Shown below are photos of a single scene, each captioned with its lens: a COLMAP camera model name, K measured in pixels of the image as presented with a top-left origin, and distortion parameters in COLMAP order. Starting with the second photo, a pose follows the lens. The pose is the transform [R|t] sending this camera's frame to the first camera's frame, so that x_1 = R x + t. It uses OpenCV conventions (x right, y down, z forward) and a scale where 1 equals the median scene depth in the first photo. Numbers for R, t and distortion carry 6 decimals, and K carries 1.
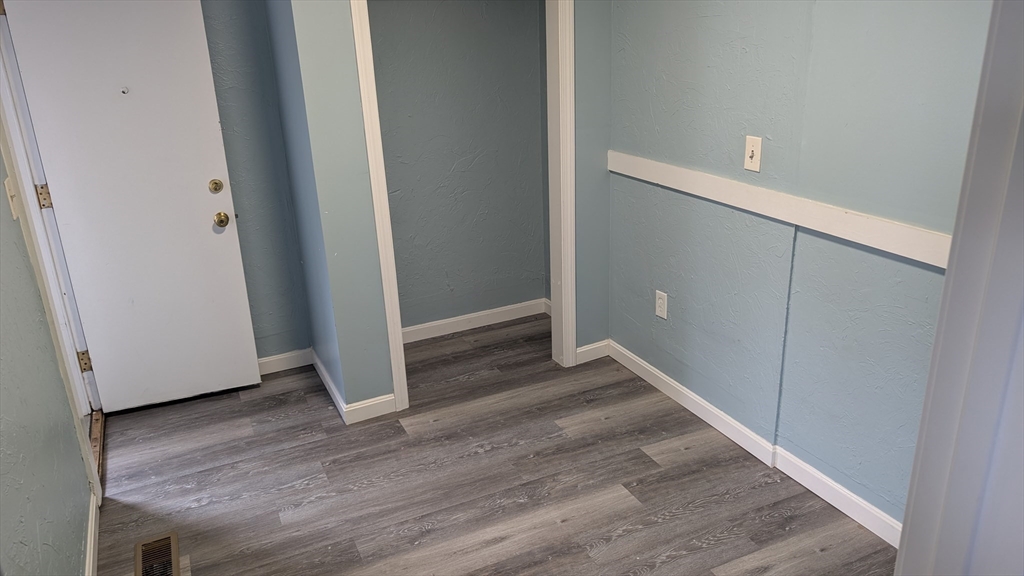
lens RADIAL K [[736.6, 0, 518.5], [0, 736.6, 283.2], [0, 0, 1]] dist [0.028241, -0.042624]
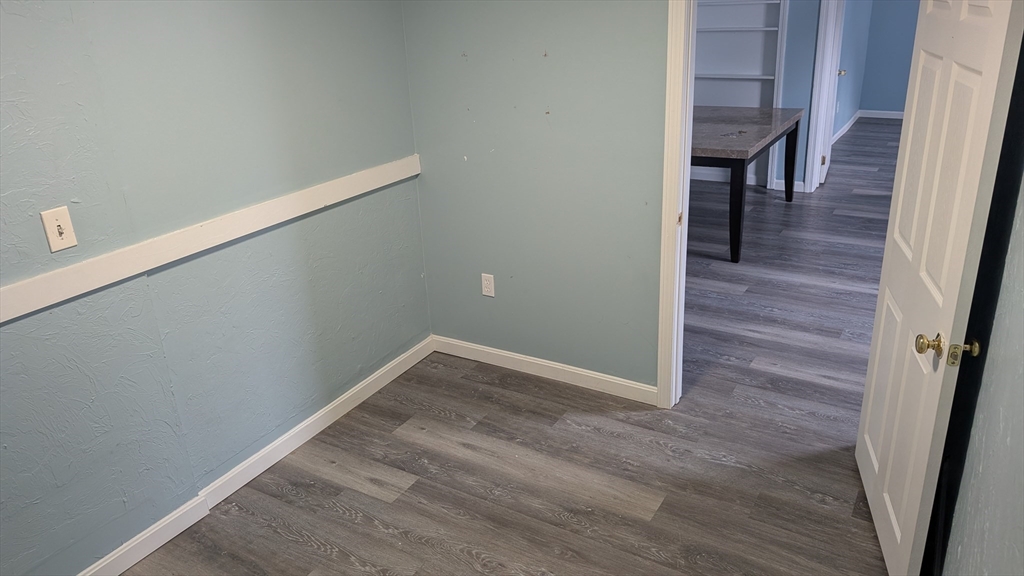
lens RADIAL K [[736.6, 0, 518.5], [0, 736.6, 283.2], [0, 0, 1]] dist [0.028241, -0.042624]
pose [[-0.537104, -0.266535, 0.800299, -0.620524], [0.341671, 0.798704, 0.495310, -0.361058], [-0.771219, 0.539472, -0.337920, 0.931650]]
